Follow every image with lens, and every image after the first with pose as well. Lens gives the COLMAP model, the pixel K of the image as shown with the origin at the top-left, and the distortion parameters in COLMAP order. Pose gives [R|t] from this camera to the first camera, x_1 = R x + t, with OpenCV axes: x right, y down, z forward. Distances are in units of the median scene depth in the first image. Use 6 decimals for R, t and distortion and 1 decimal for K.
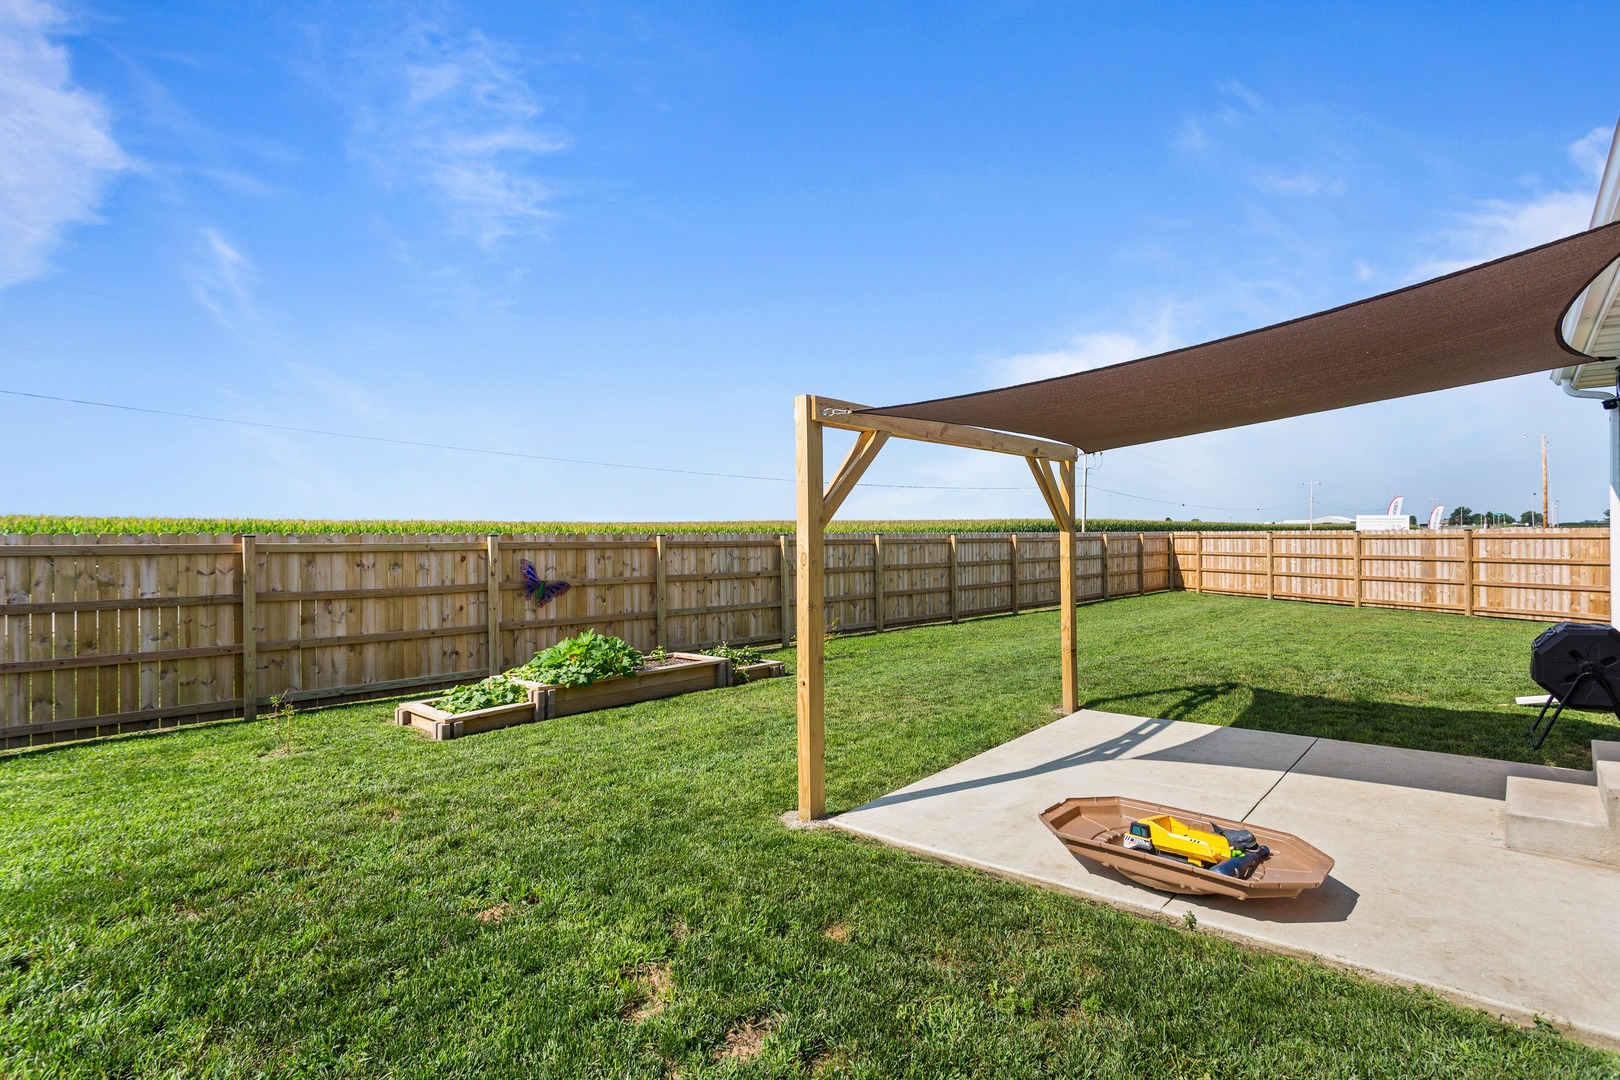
lens RADIAL K [[782.9, 0, 803.7], [0, 782.9, 544.9], [0, 0, 1]] dist [-0.002568, 0.003264]
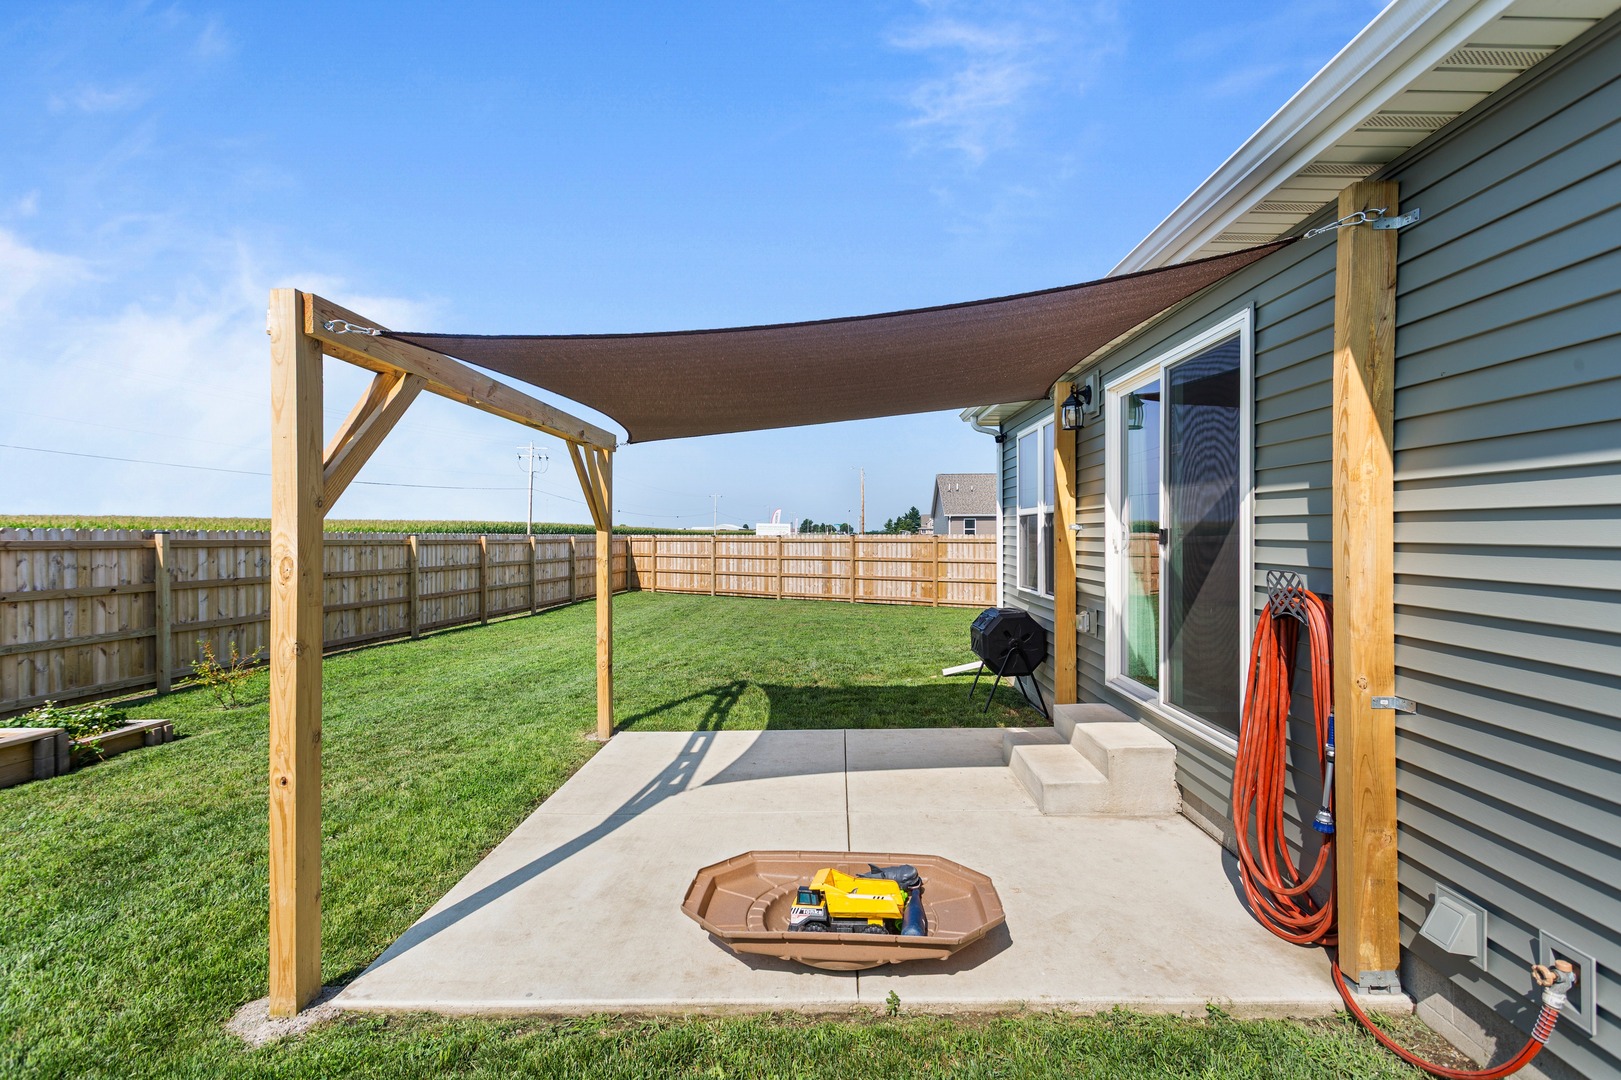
lens RADIAL K [[783.3, 0, 807.3], [0, 783.3, 535.4], [0, 0, 1]] dist [-0.002568, 0.003264]
pose [[0.773960, 0.009430, 0.633164, -0.029948], [0.000664, 0.999876, -0.015704, 0.001371], [-0.633234, 0.012575, 0.773858, 0.128449]]
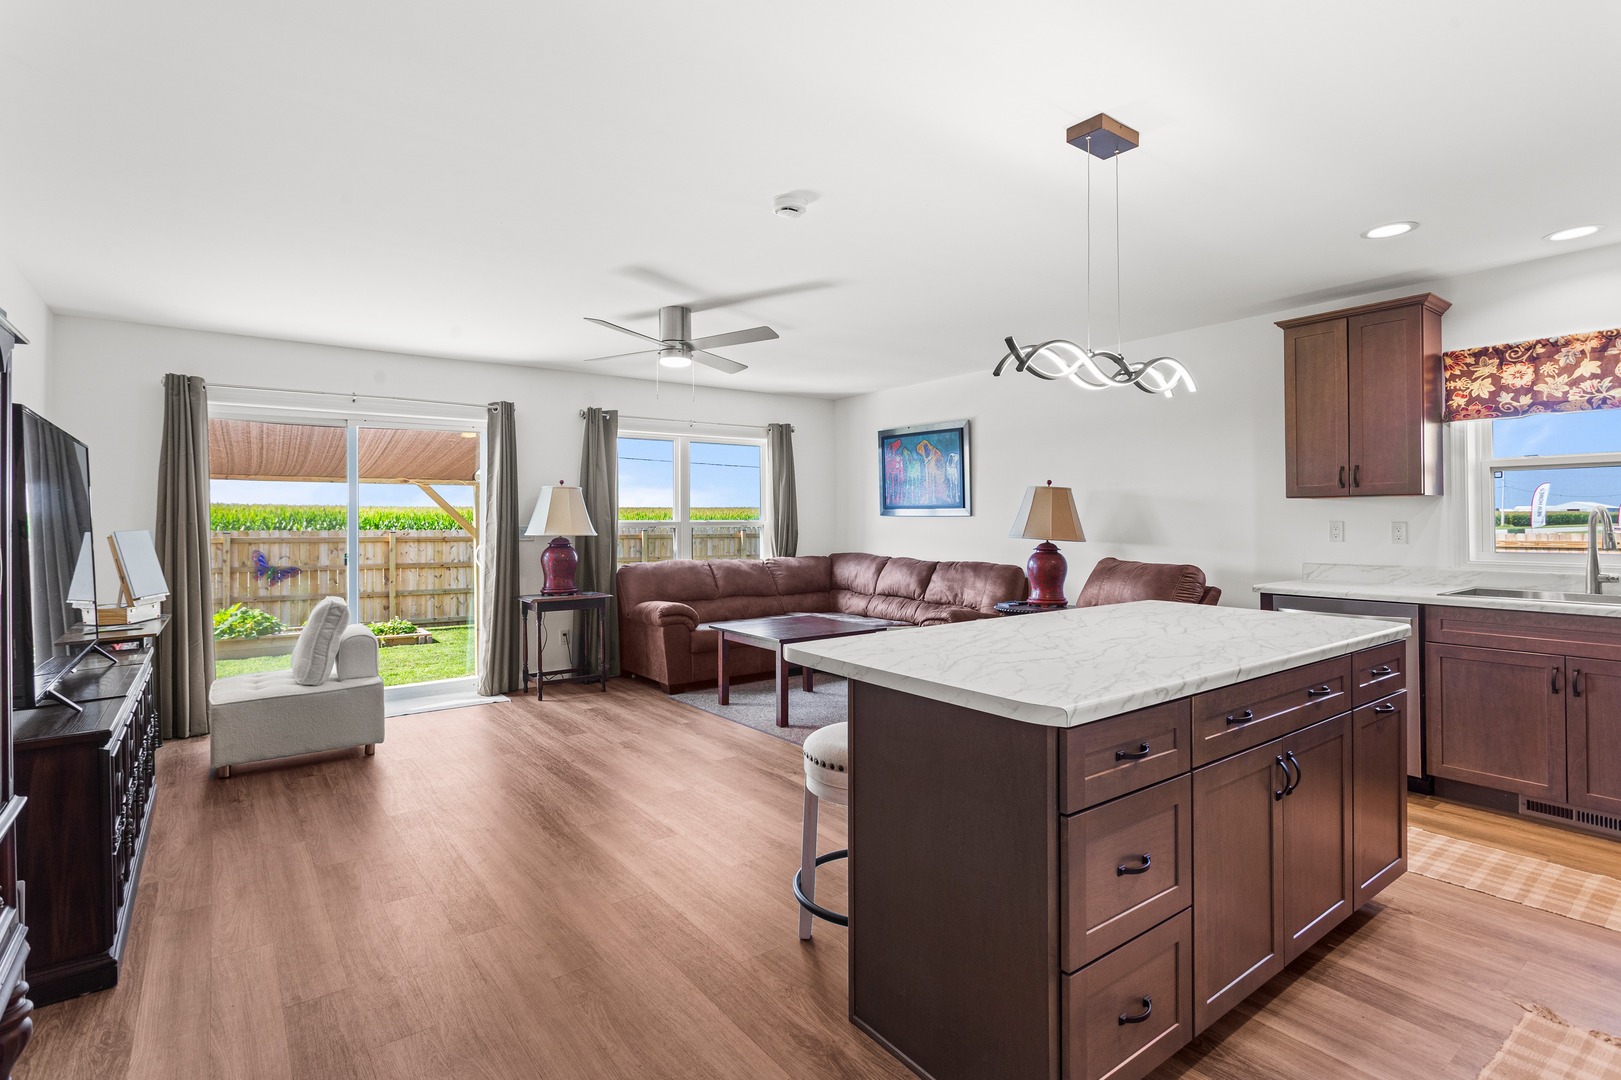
lens RADIAL K [[783.3, 0, 802.7], [0, 783.3, 517.3], [0, 0, 1]] dist [-0.002568, 0.003264]
pose [[0.983186, 0.008741, -0.182395, 0.812930], [-0.011124, 0.999866, -0.012050, -0.032562], [0.182265, 0.013877, 0.983151, -0.154339]]
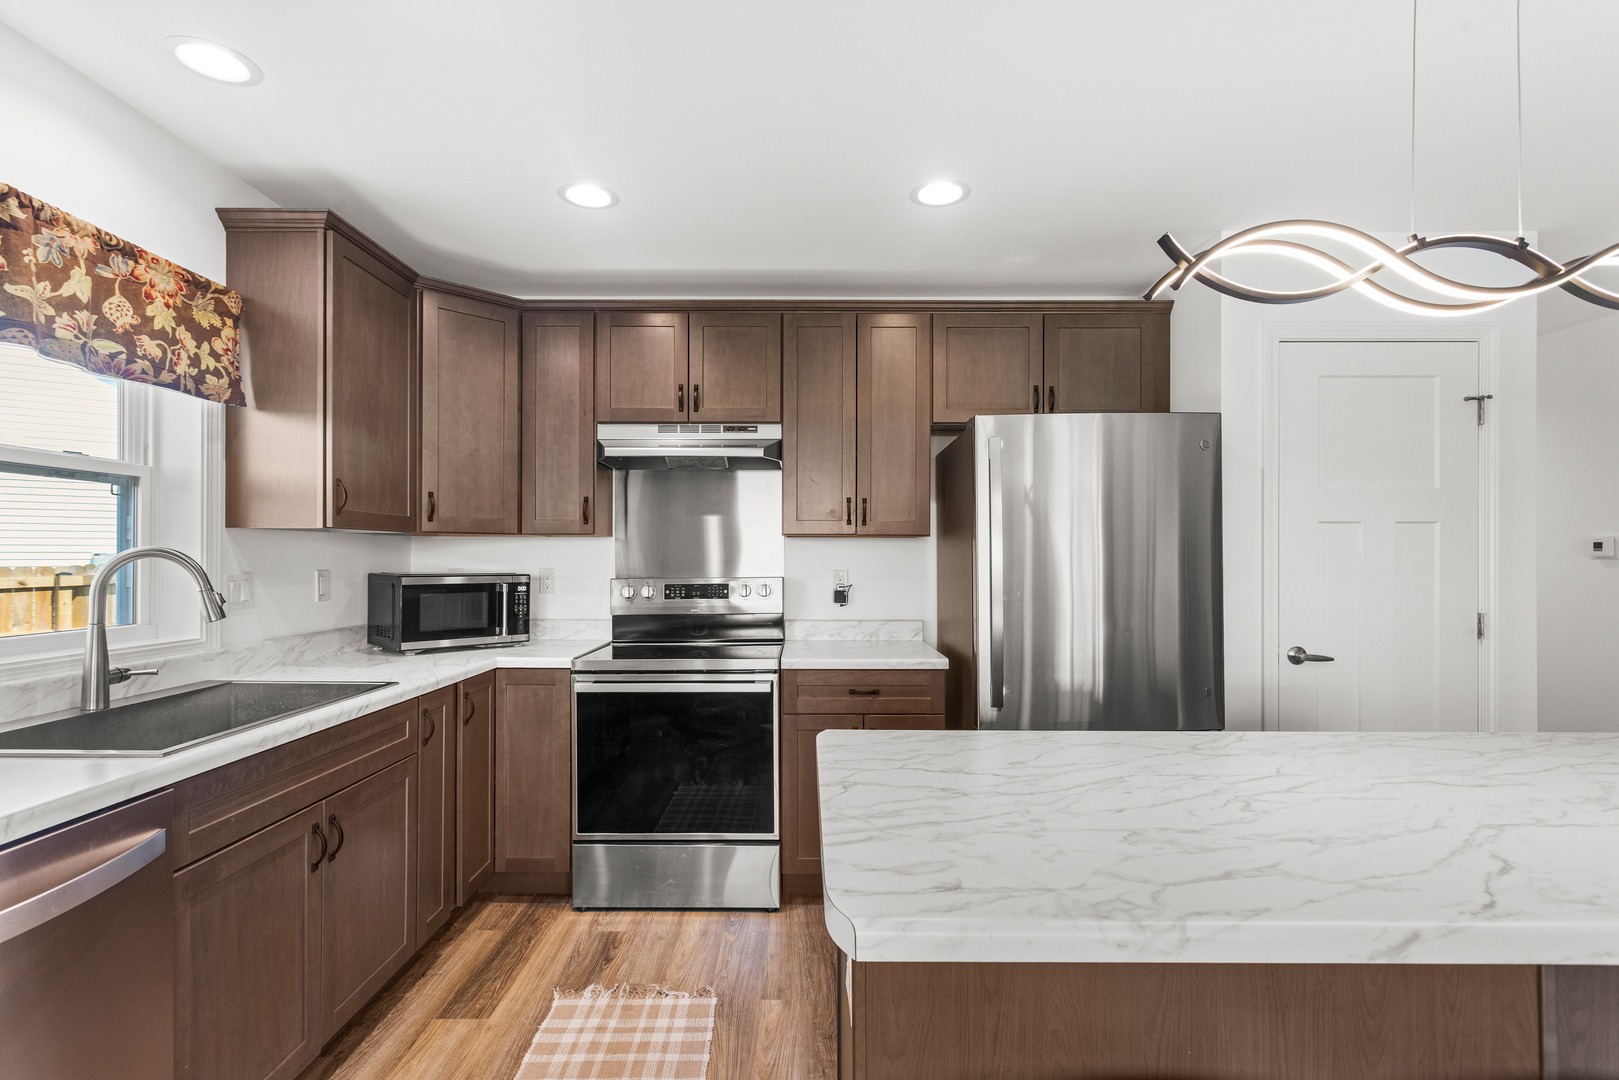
lens RADIAL K [[782.4, 0, 808.3], [0, 782.4, 550.3], [0, 0, 1]] dist [-0.002568, 0.003264]
pose [[-0.675529, 0.021233, 0.737027, 0.840167], [0.018394, 0.999759, -0.011943, -0.038982], [-0.737104, 0.005489, -0.675758, 0.251941]]
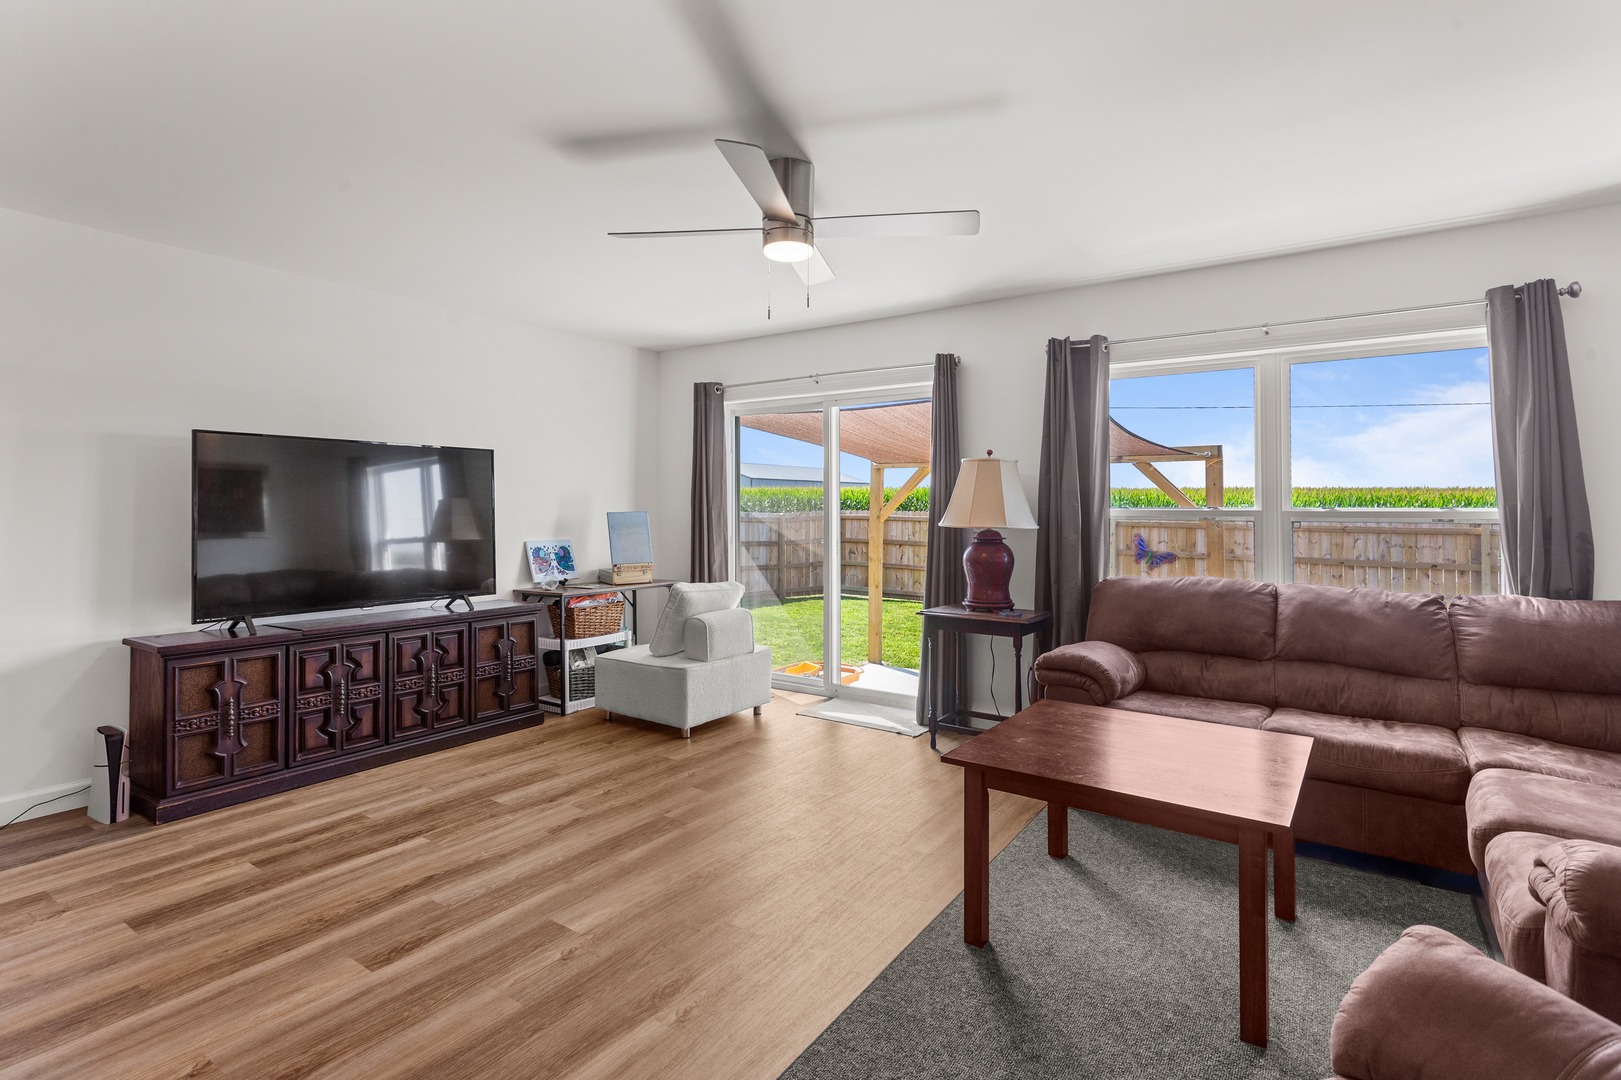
lens RADIAL K [[783.3, 0, 802.1], [0, 783.3, 504.5], [0, 0, 1]] dist [-0.002568, 0.003264]
pose [[0.130327, 0.011349, -0.991406, 0.931599], [-0.014022, 0.999856, 0.009602, -0.038991], [0.991372, 0.012650, 0.130468, 0.235734]]
